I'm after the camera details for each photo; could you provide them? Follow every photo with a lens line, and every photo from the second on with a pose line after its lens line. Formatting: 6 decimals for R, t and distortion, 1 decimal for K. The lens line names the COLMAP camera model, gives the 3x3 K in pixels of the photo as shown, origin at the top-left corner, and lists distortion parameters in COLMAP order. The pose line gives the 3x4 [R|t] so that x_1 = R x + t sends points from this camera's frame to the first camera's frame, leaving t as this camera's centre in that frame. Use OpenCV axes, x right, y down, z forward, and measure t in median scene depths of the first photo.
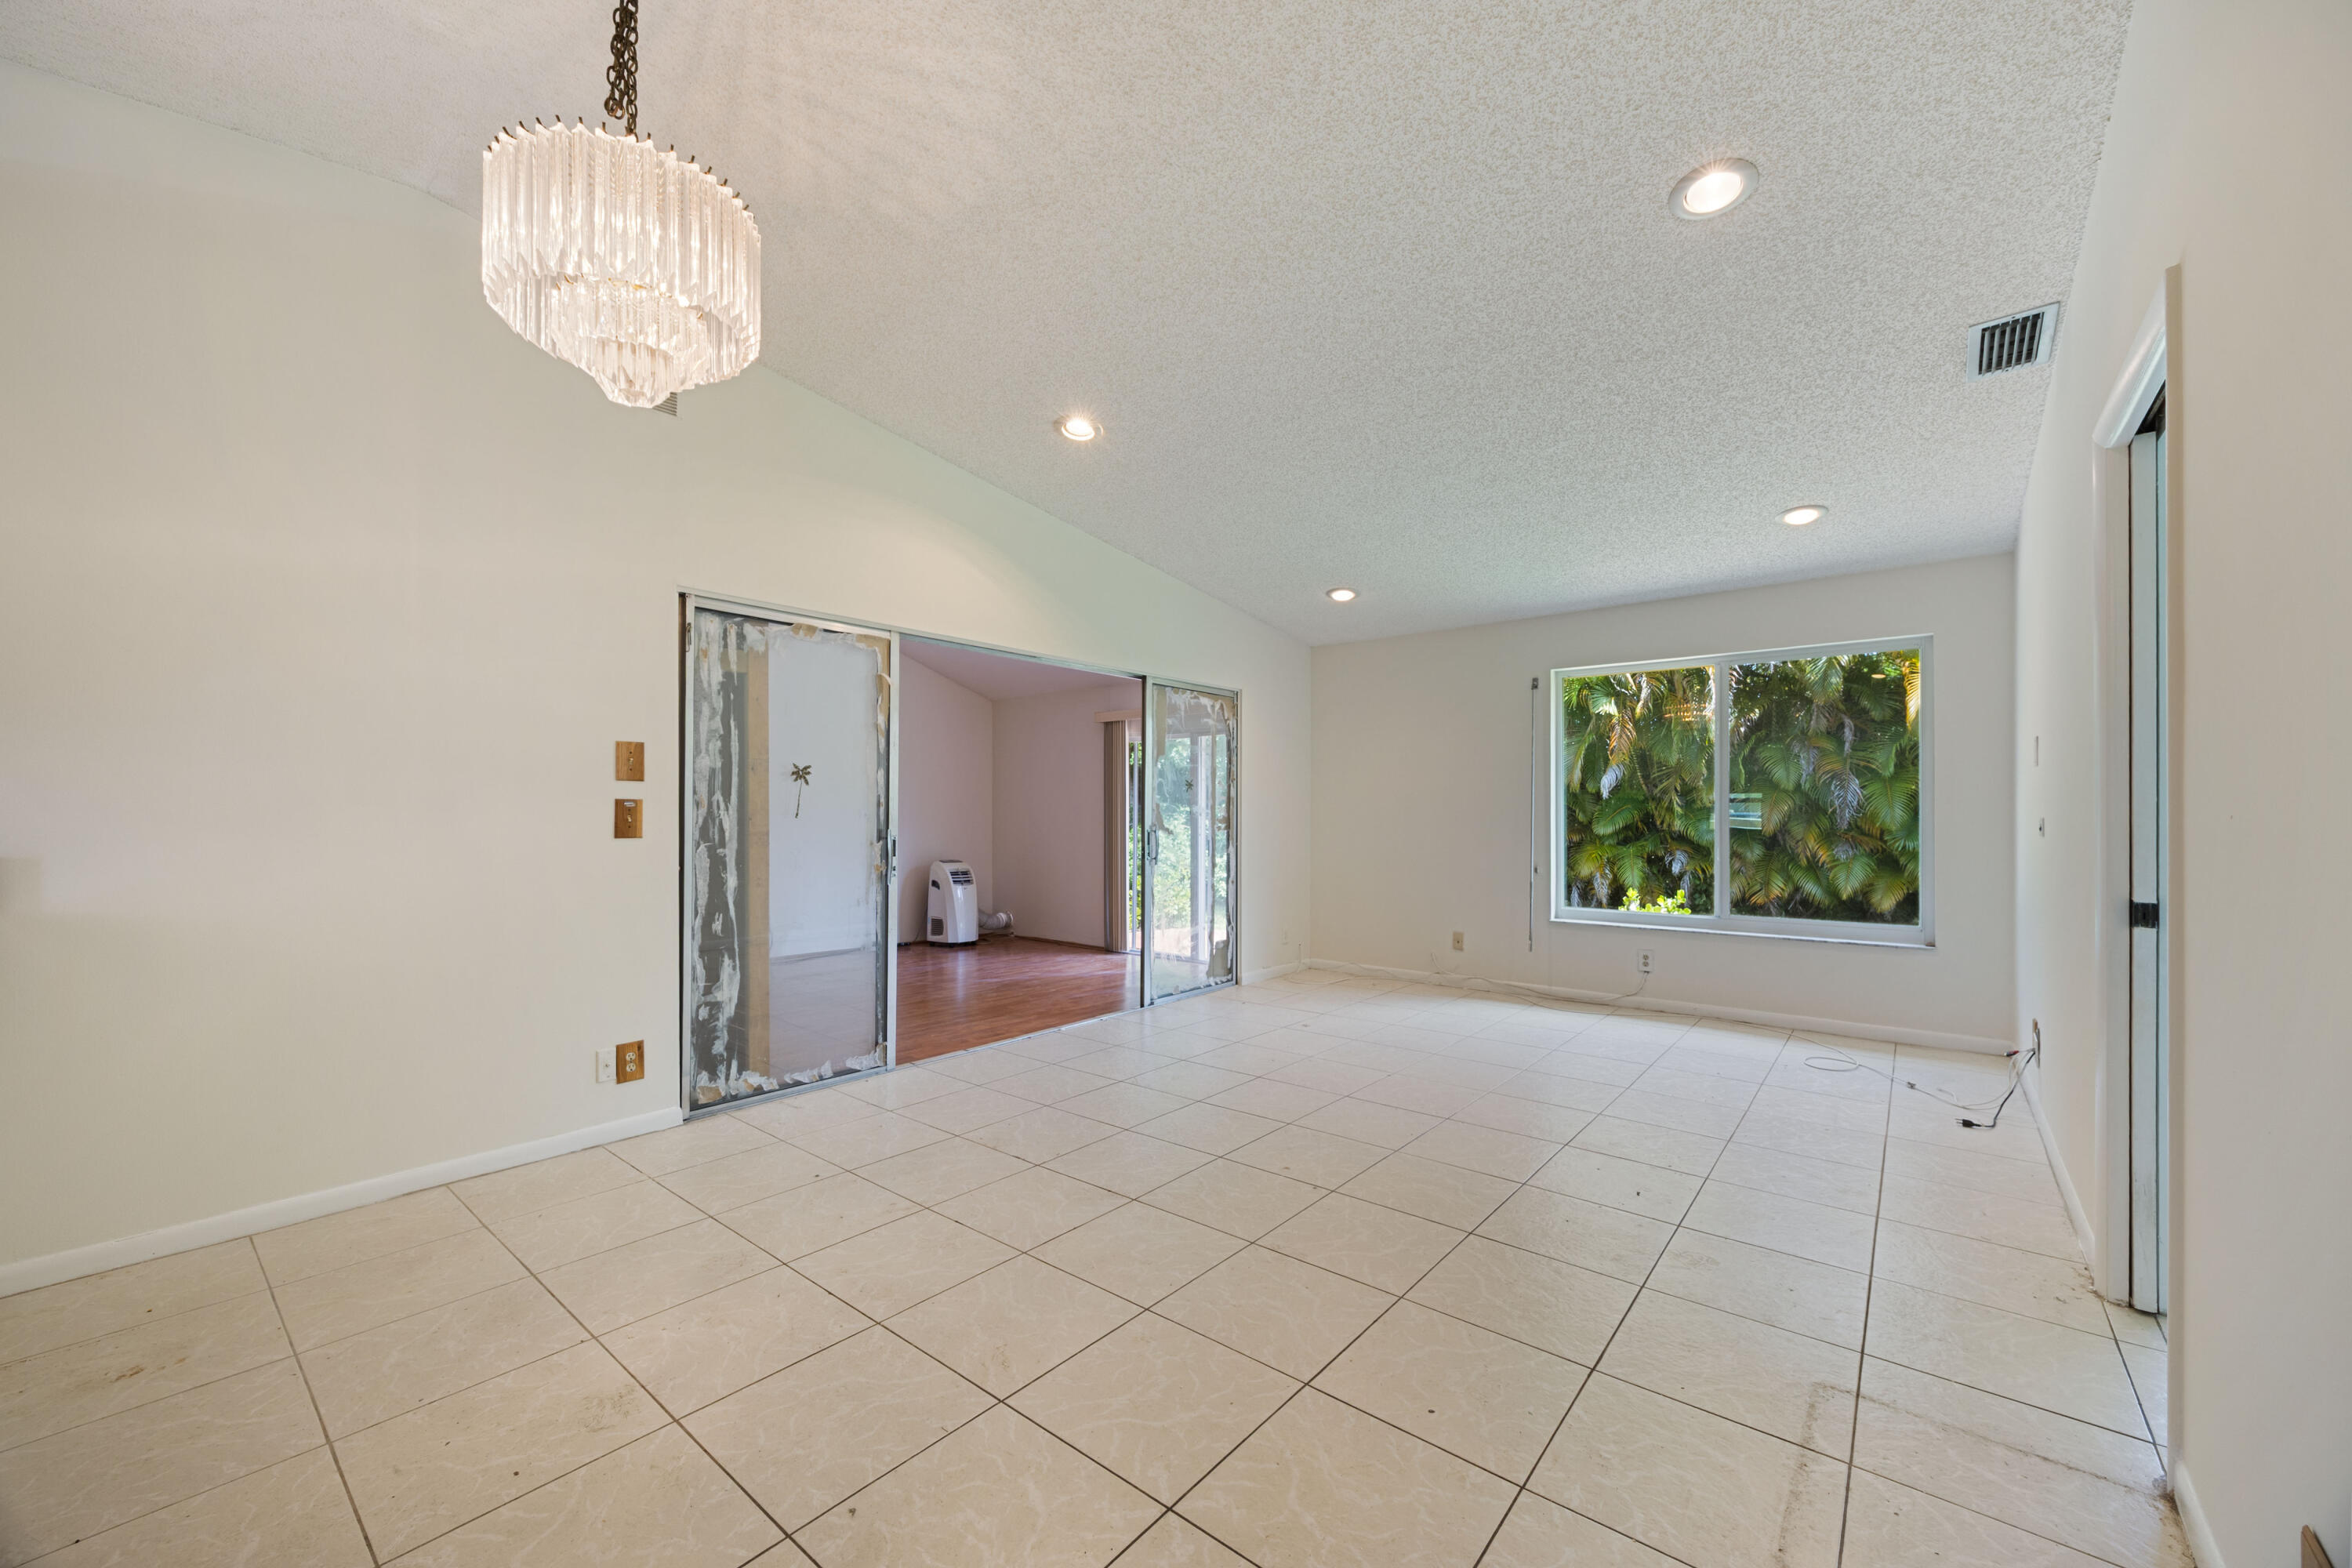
lens RADIAL K [[901.2, 0, 1173.7], [0, 901.2, 805.9], [0, 0, 1]] dist [-0.002528, -0.000519]
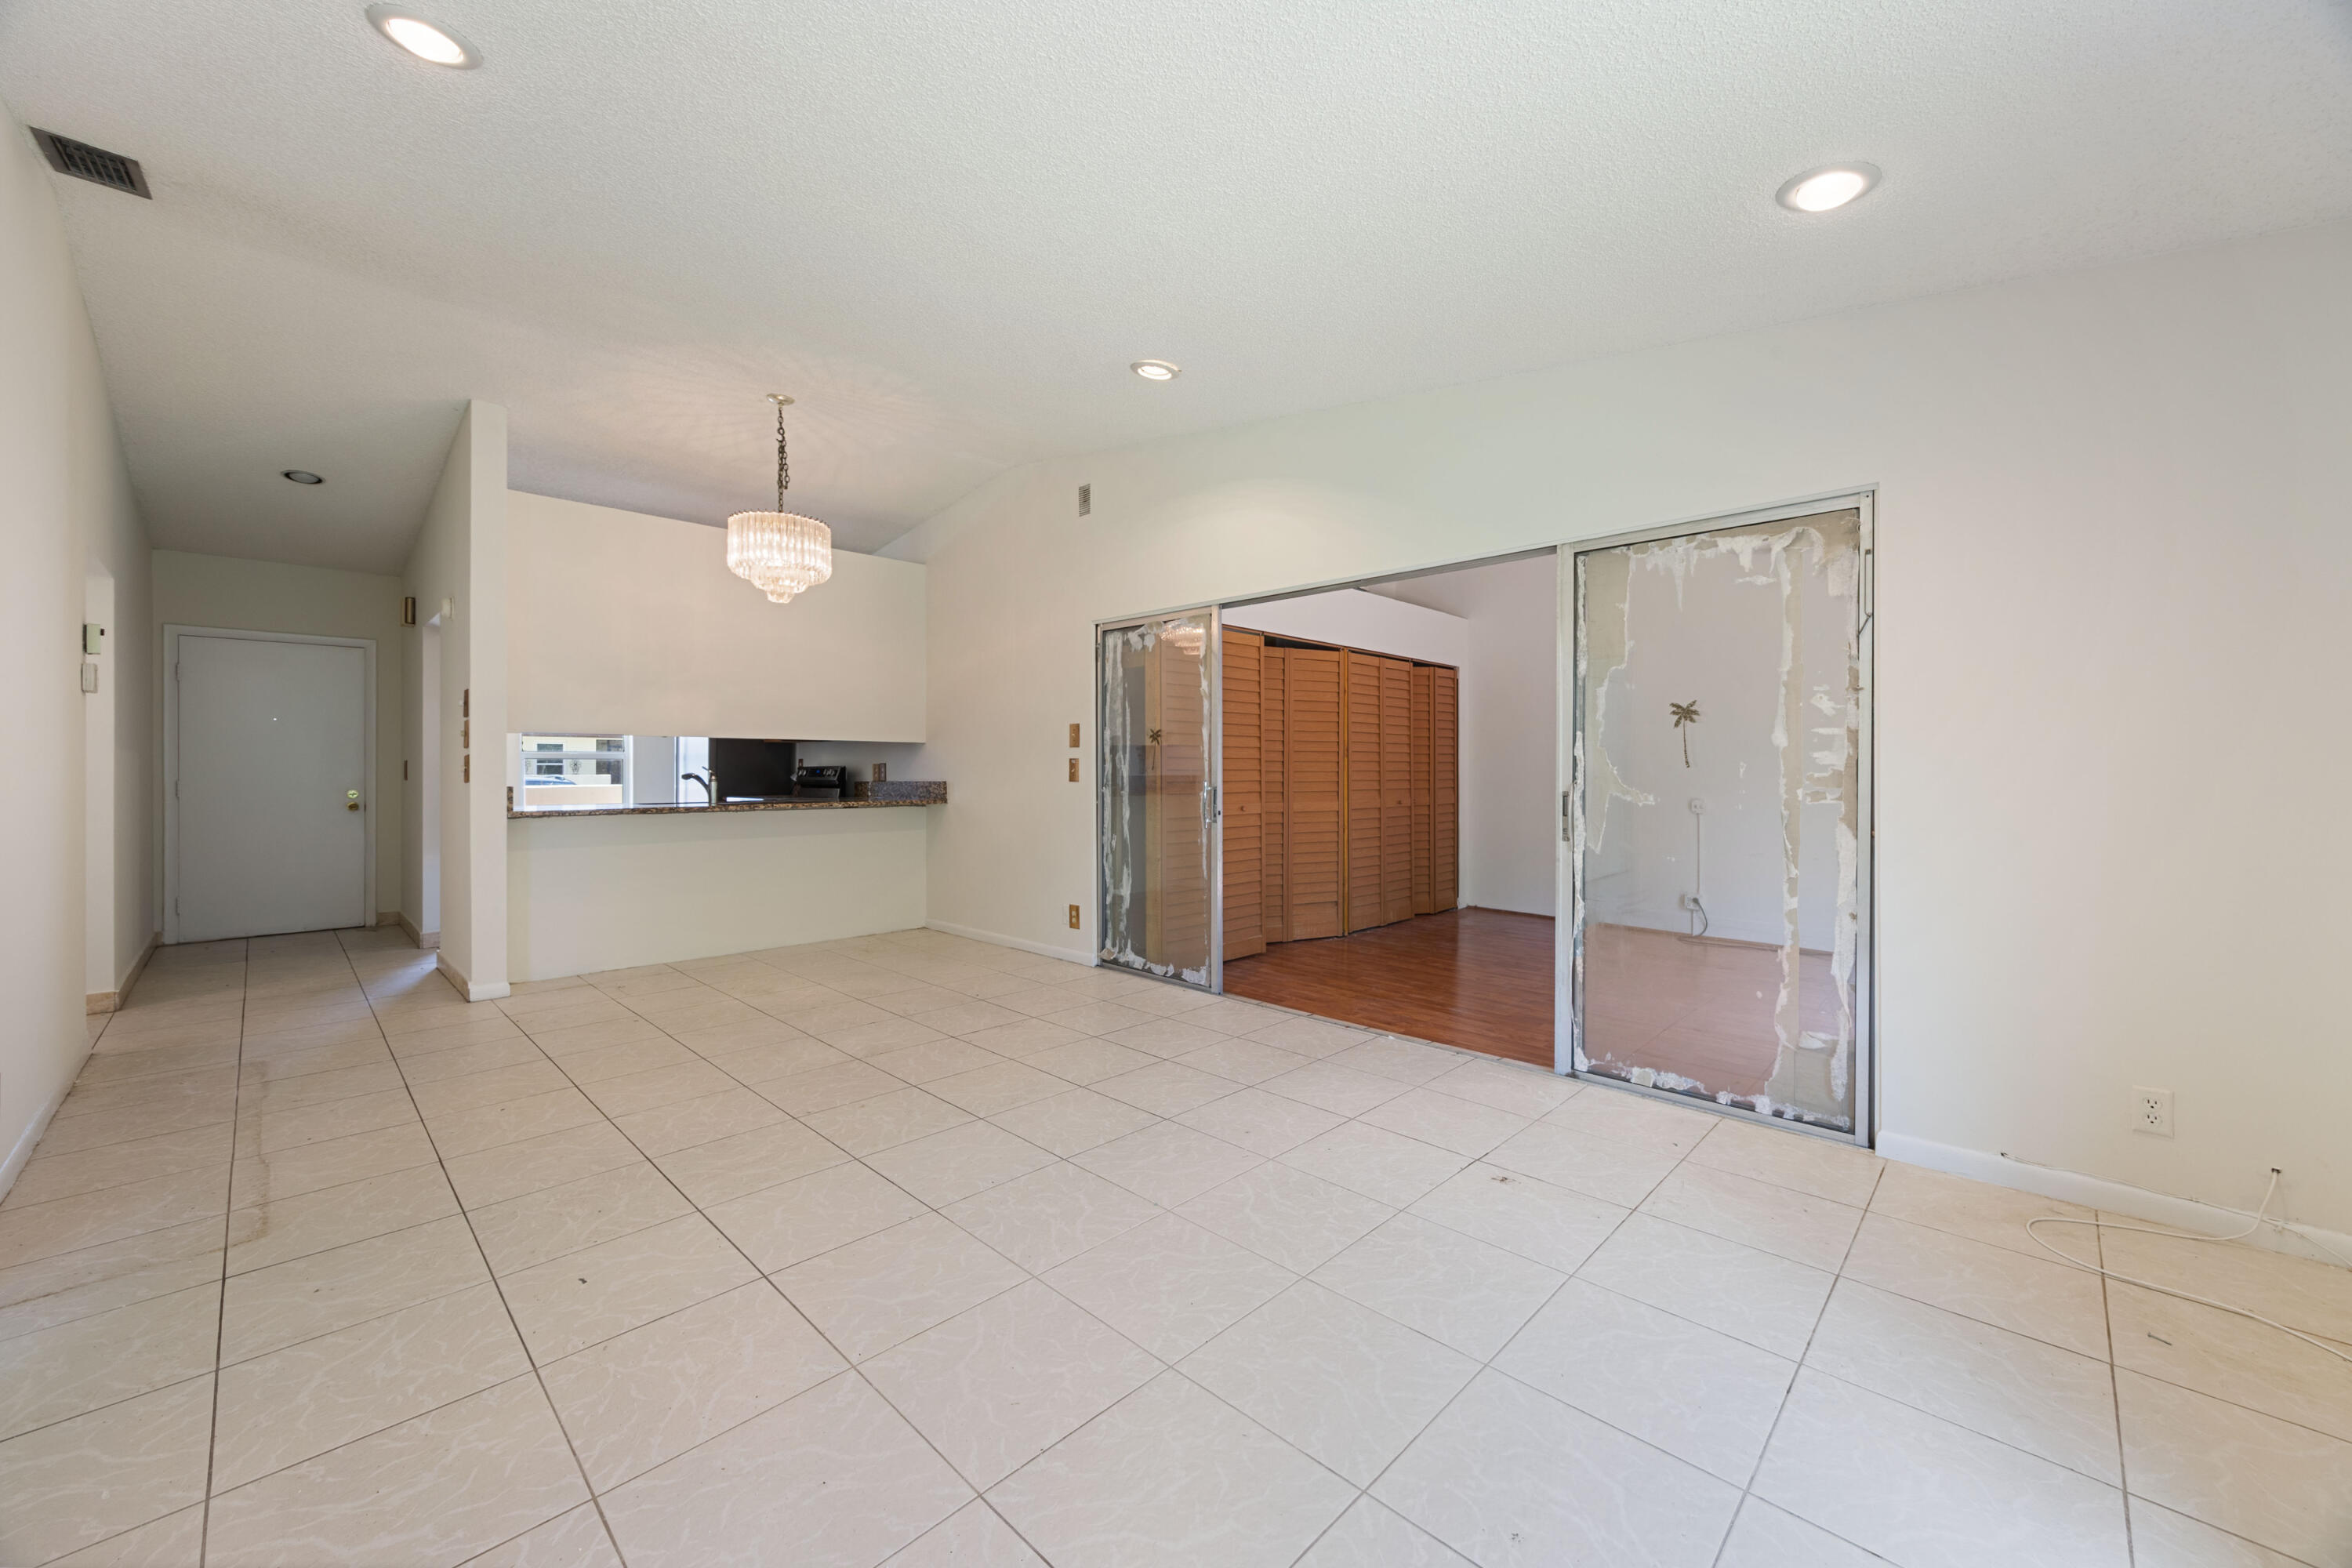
lens RADIAL K [[901.2, 0, 1174.4], [0, 901.2, 773.3], [0, 0, 1]] dist [-0.002528, -0.000519]
pose [[-0.077862, 0.004670, -0.996953, 0.971933], [0.006849, 0.999968, 0.004149, 0.013841], [0.996941, -0.006505, -0.077891, 1.236951]]
